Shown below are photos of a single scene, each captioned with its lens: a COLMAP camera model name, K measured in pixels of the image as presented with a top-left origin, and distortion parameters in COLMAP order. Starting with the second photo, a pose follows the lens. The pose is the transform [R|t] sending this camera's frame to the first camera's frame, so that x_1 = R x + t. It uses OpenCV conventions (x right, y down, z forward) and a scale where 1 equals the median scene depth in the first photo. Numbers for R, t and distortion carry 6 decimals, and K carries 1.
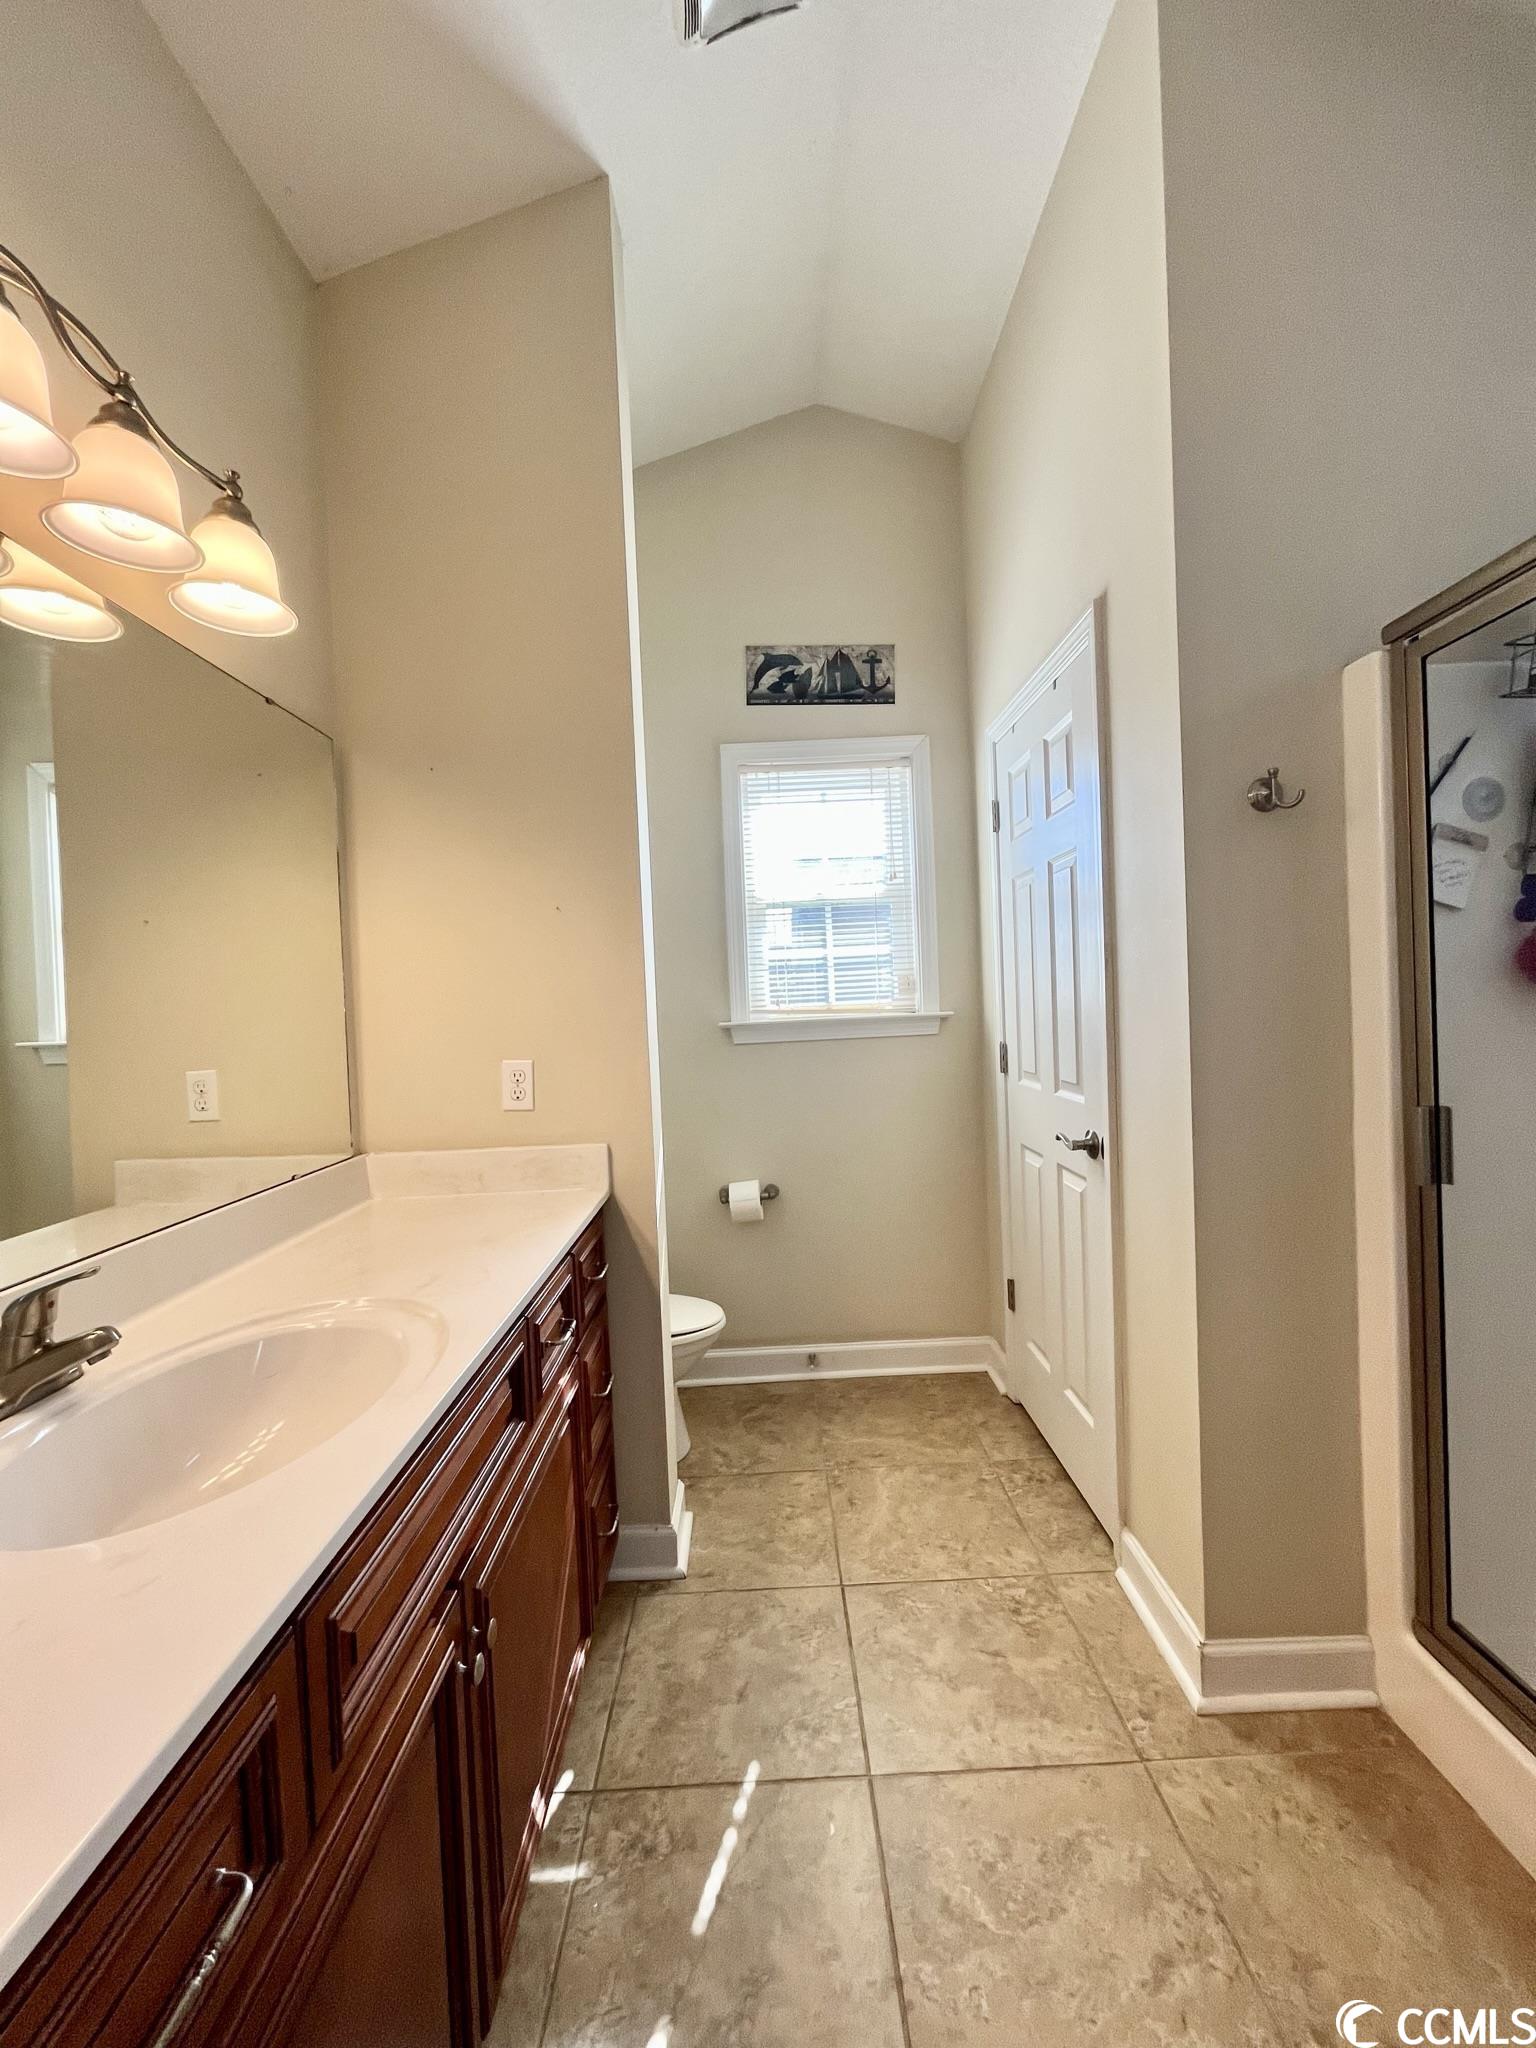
lens RADIAL K [[826.3, 0, 768.1], [0, 826.3, 1027.2], [0, 0, 1]] dist [-0.003195, 0.000237]
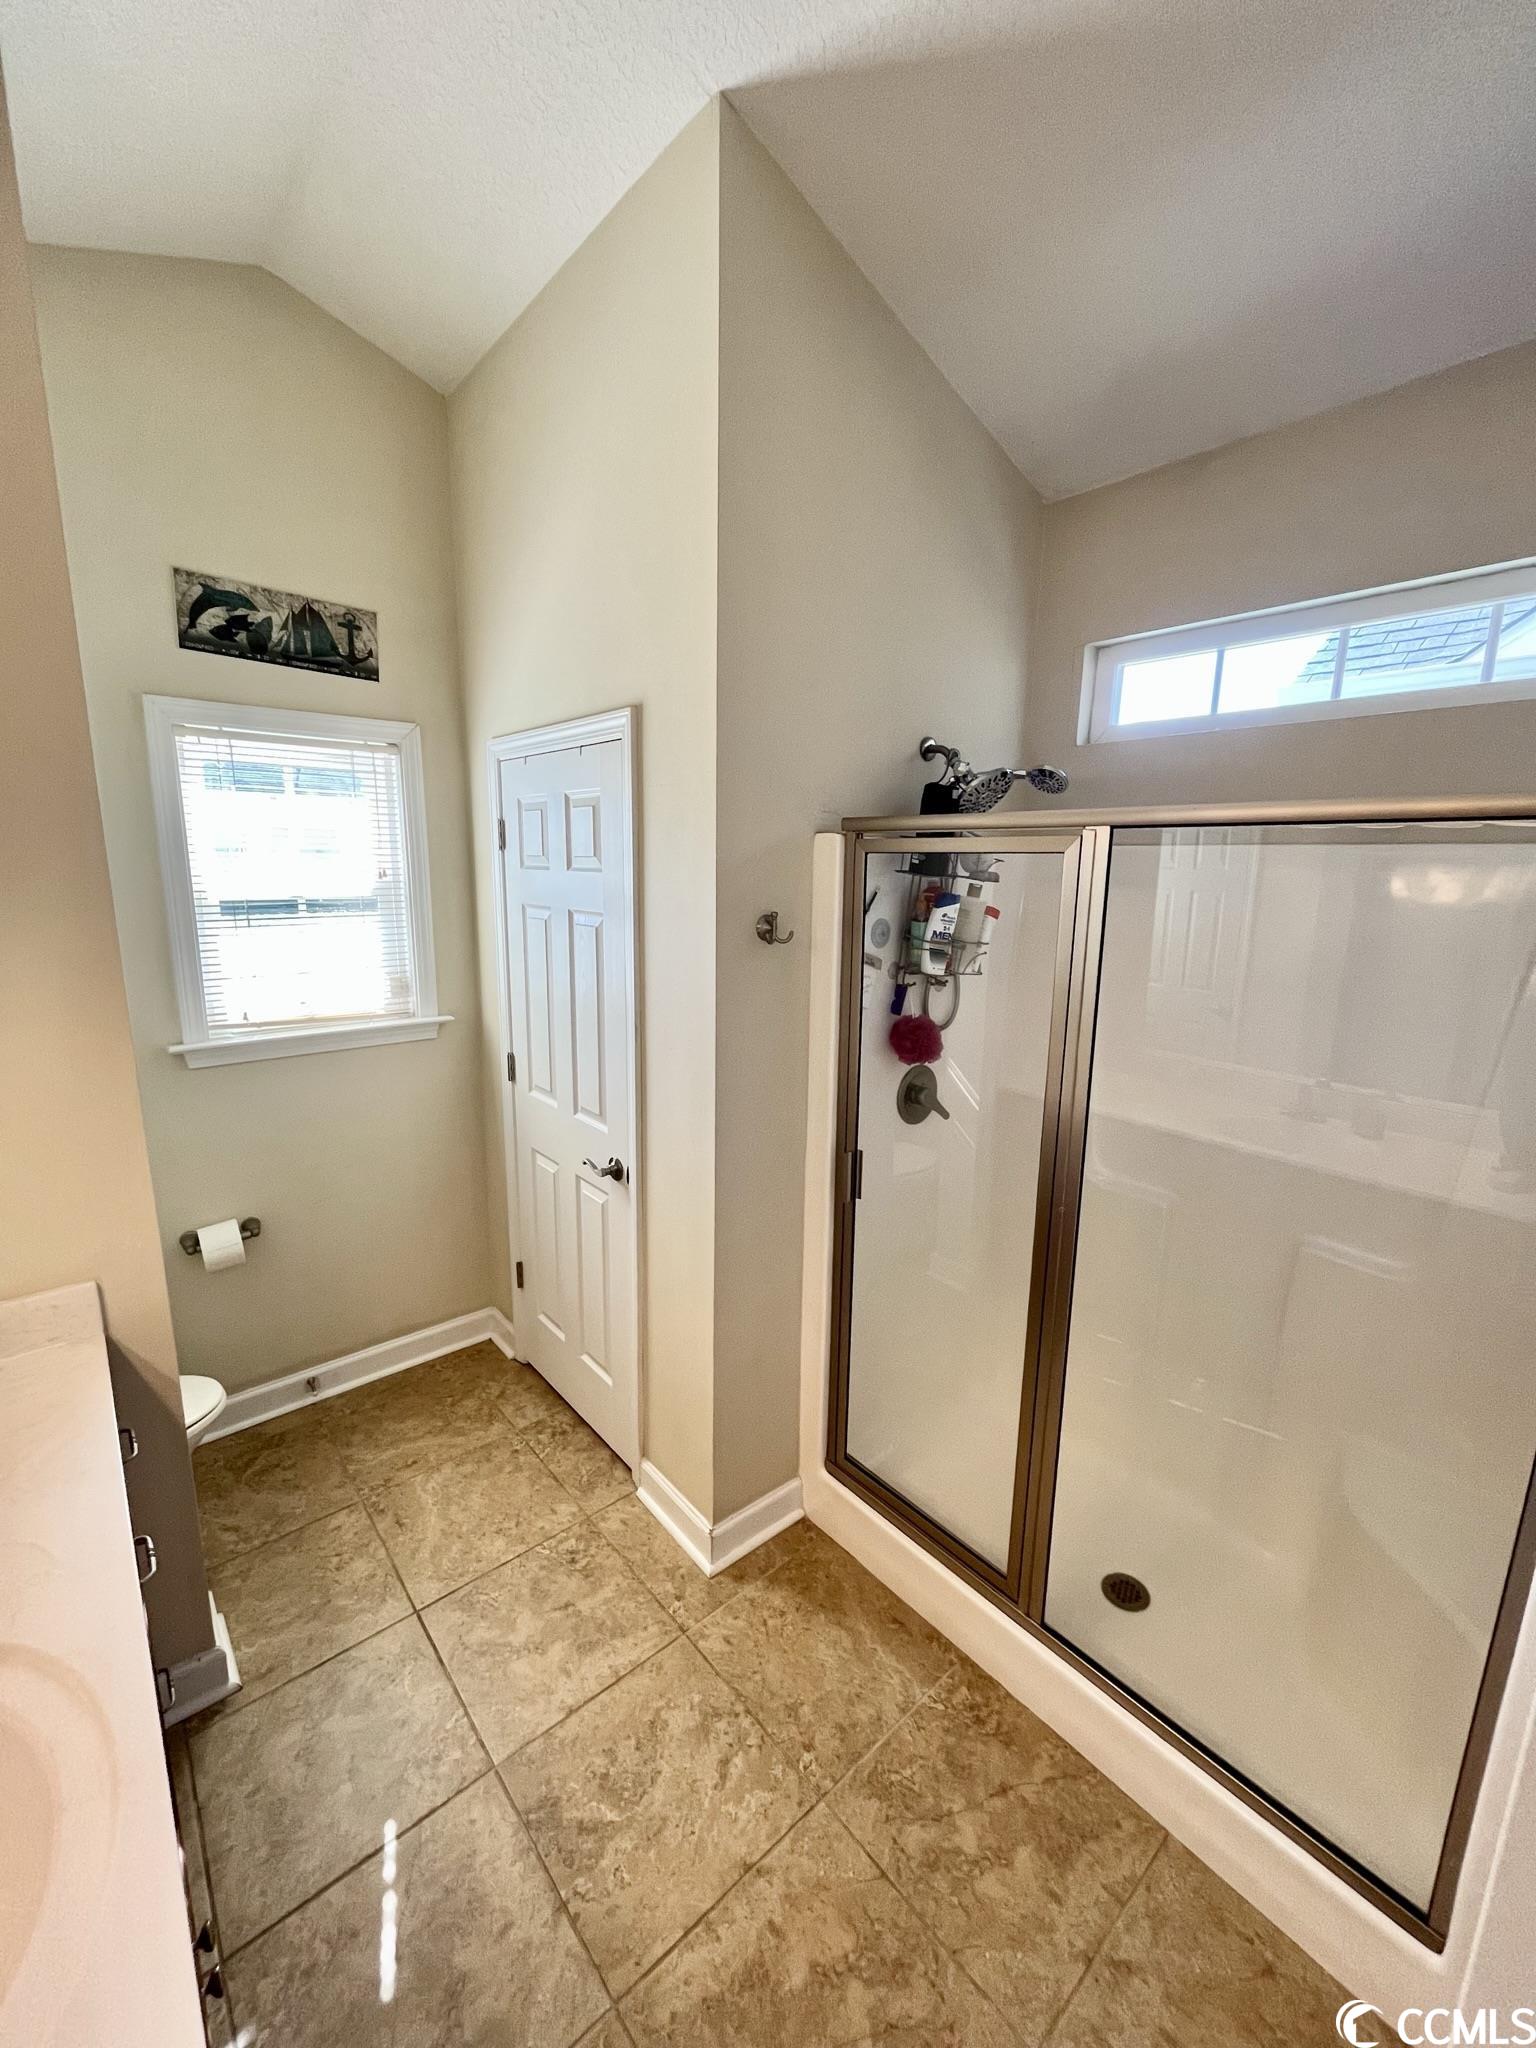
lens RADIAL K [[826.3, 0, 768.1], [0, 826.3, 1027.2], [0, 0, 1]] dist [-0.003195, 0.000237]
pose [[0.762902, -0.071528, 0.642546, -0.174525], [-0.031978, 0.988470, 0.148004, -0.224024], [-0.645723, -0.133459, 0.751818, -0.005821]]
